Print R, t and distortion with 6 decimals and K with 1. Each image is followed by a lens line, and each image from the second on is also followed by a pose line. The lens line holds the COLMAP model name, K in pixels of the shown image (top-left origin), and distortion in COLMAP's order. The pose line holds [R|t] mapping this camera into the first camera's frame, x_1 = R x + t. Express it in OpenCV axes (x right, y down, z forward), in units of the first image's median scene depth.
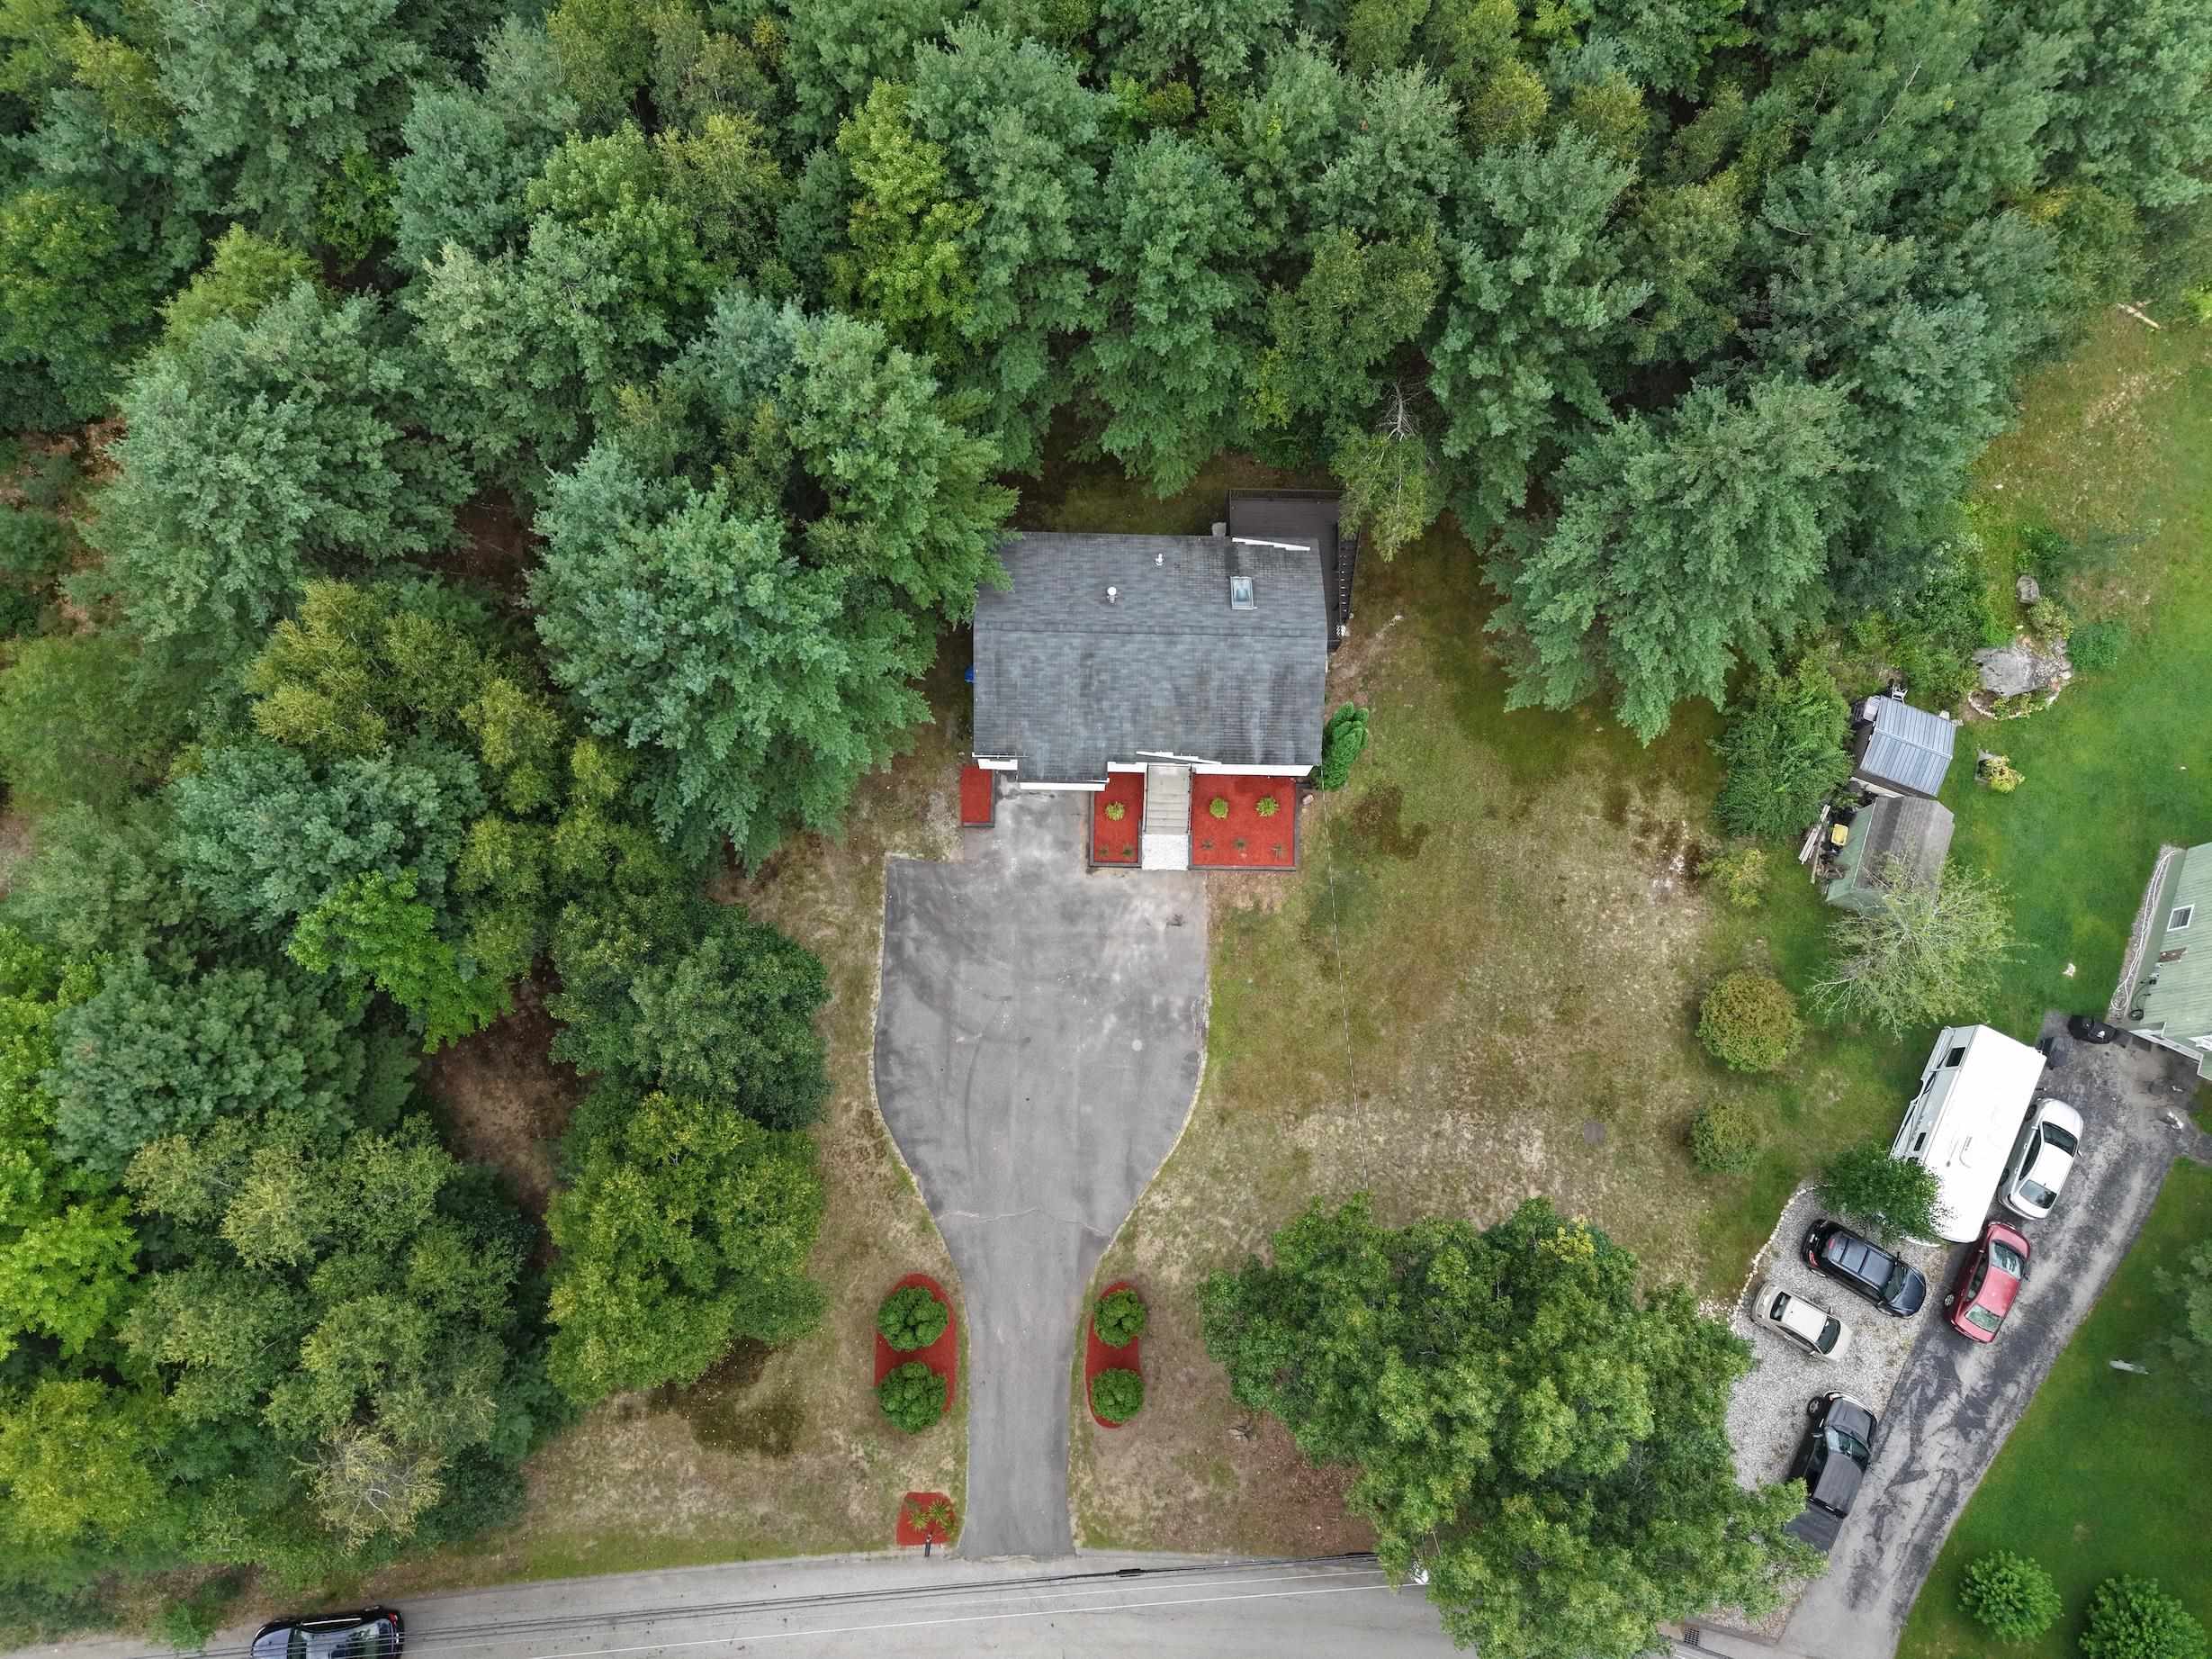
lens RADIAL K [[1482.4, 0, 1100.3], [0, 1482.4, 830.3], [0, 0, 1]] dist [0.004508, -0.003446]
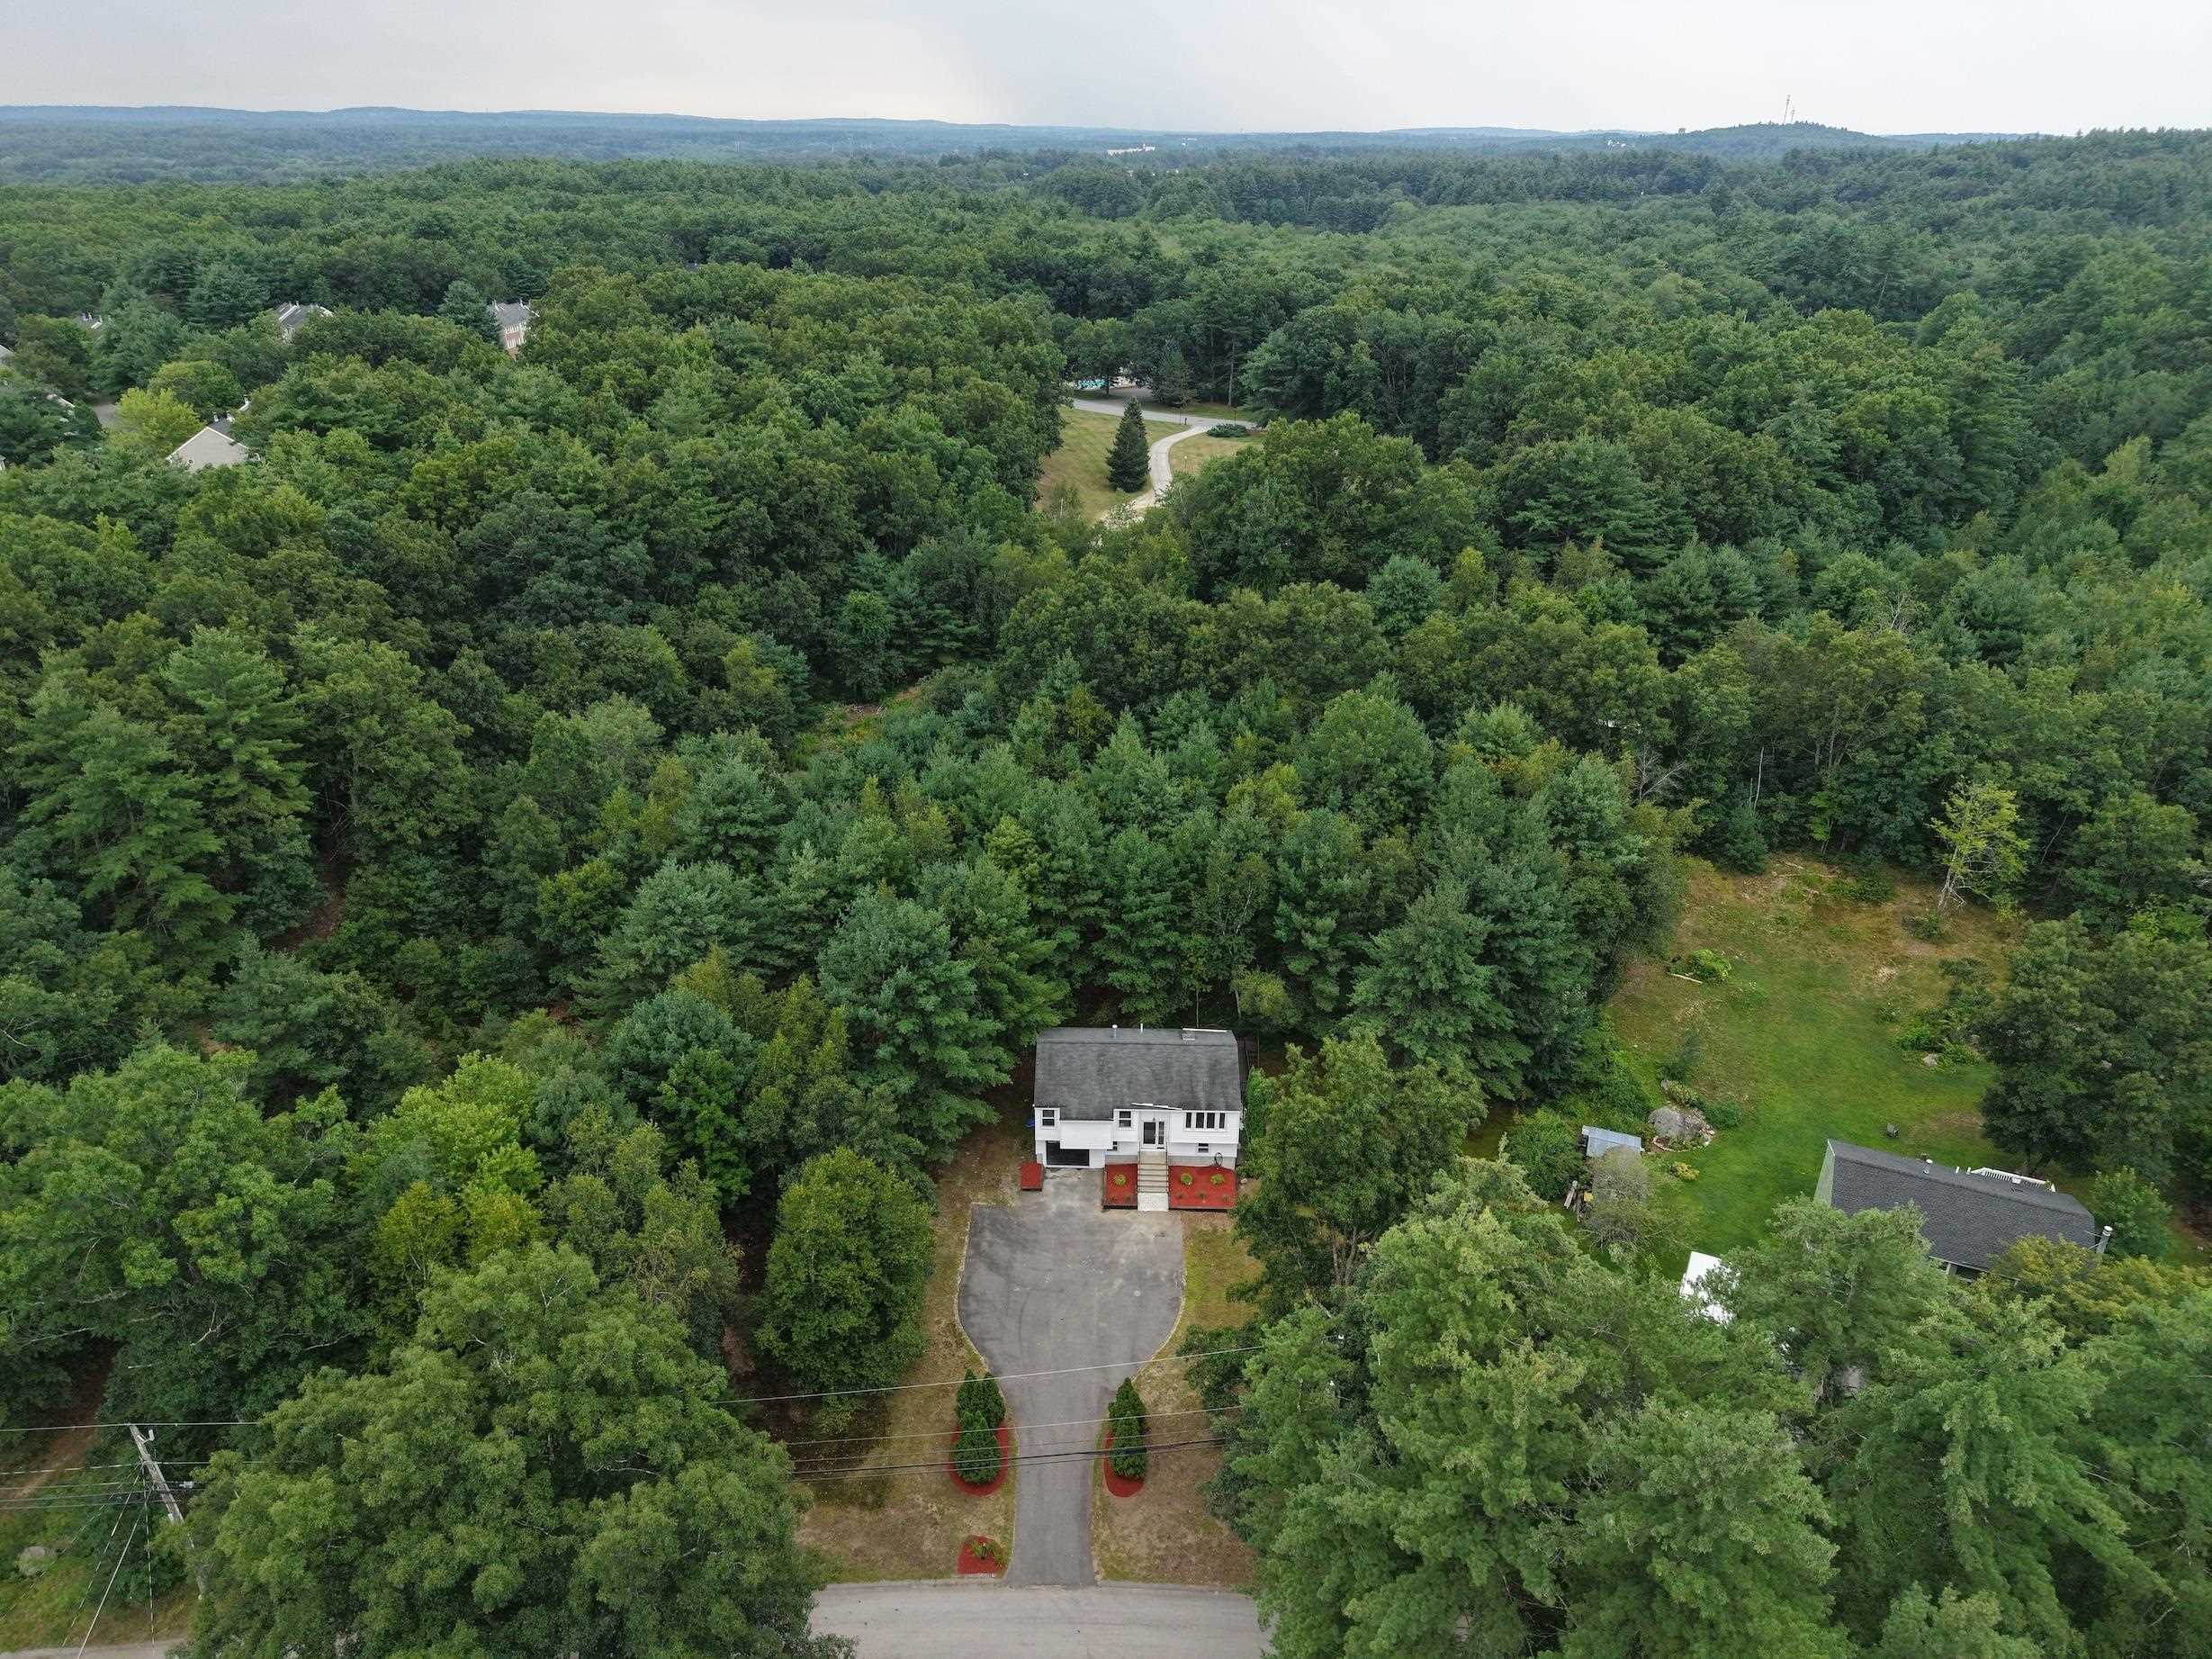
lens RADIAL K [[1482.4, 0, 1100.3], [0, 1482.4, 830.3], [0, 0, 1]] dist [0.004508, -0.003446]
pose [[0.999974, -0.006711, 0.002540, -0.012774], [0.006186, 0.627018, -0.778980, 1.057812], [0.003635, 0.778976, 0.627043, -0.296968]]
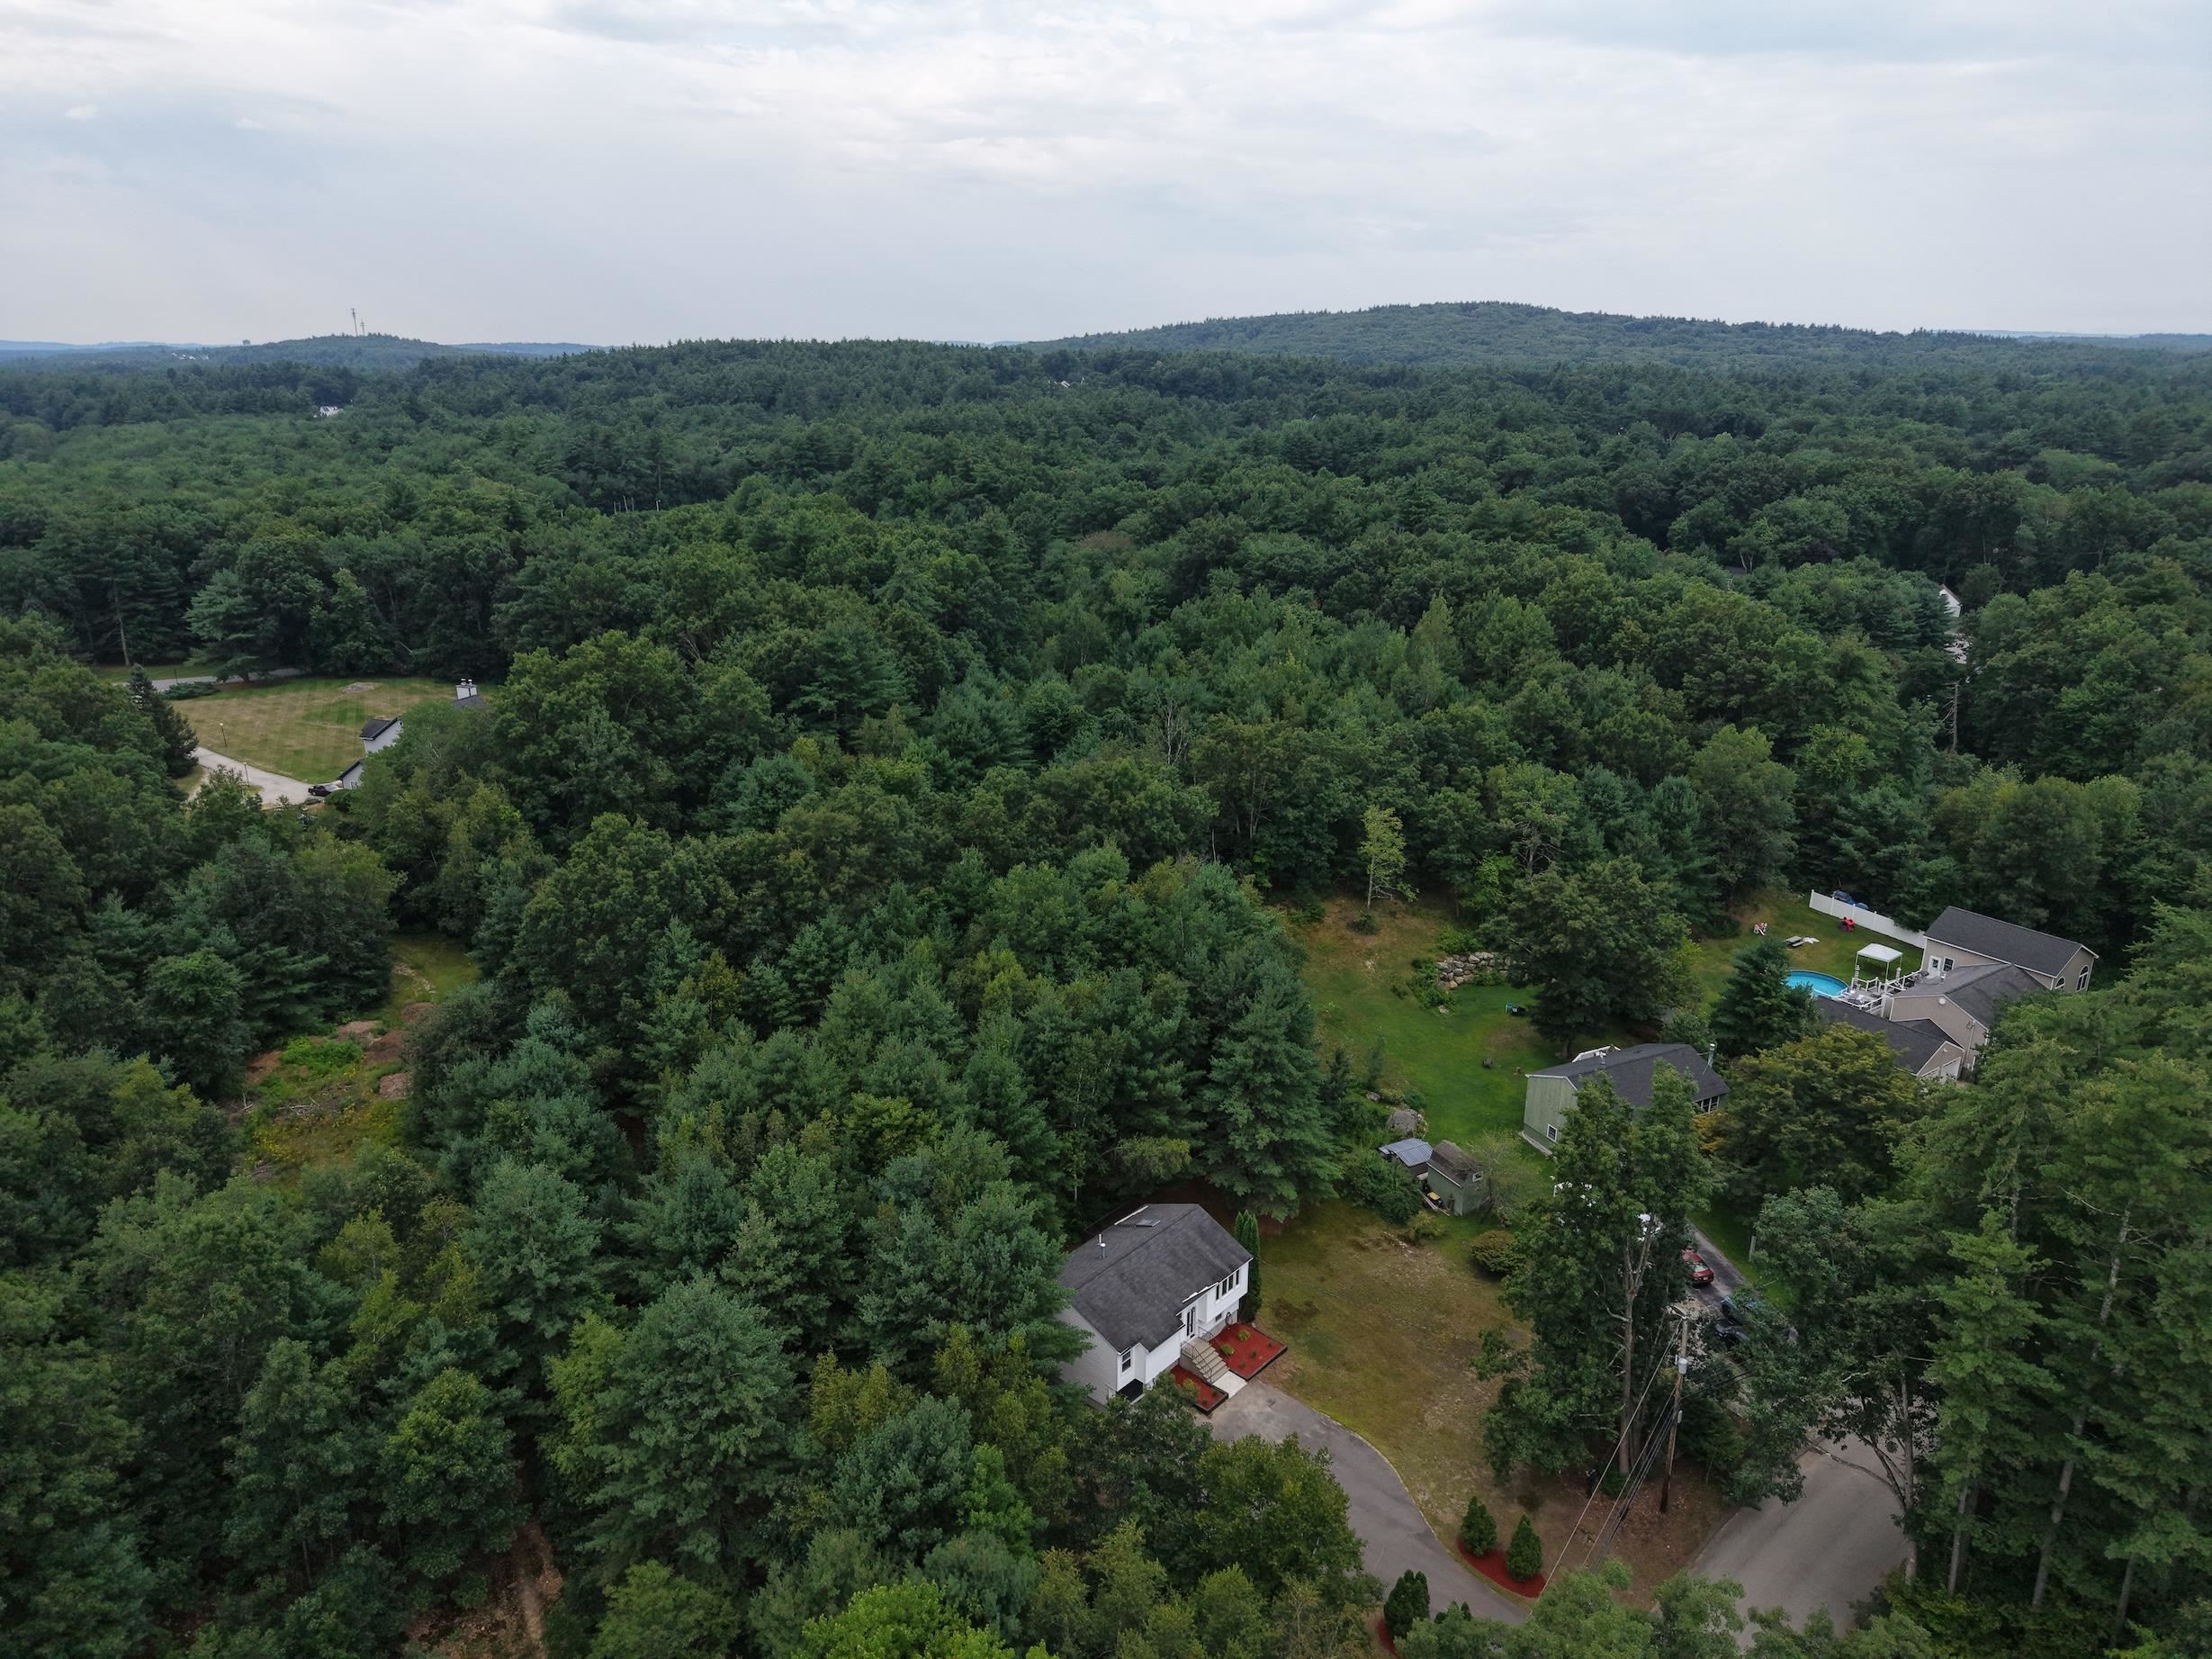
lens RADIAL K [[1482.4, 0, 1100.3], [0, 1482.4, 830.3], [0, 0, 1]] dist [0.004508, -0.003446]
pose [[0.651475, -0.247341, 0.717219, -1.081196], [0.739405, 0.418689, -0.527238, 0.523901], [-0.169884, 0.873797, 0.455650, -0.191839]]
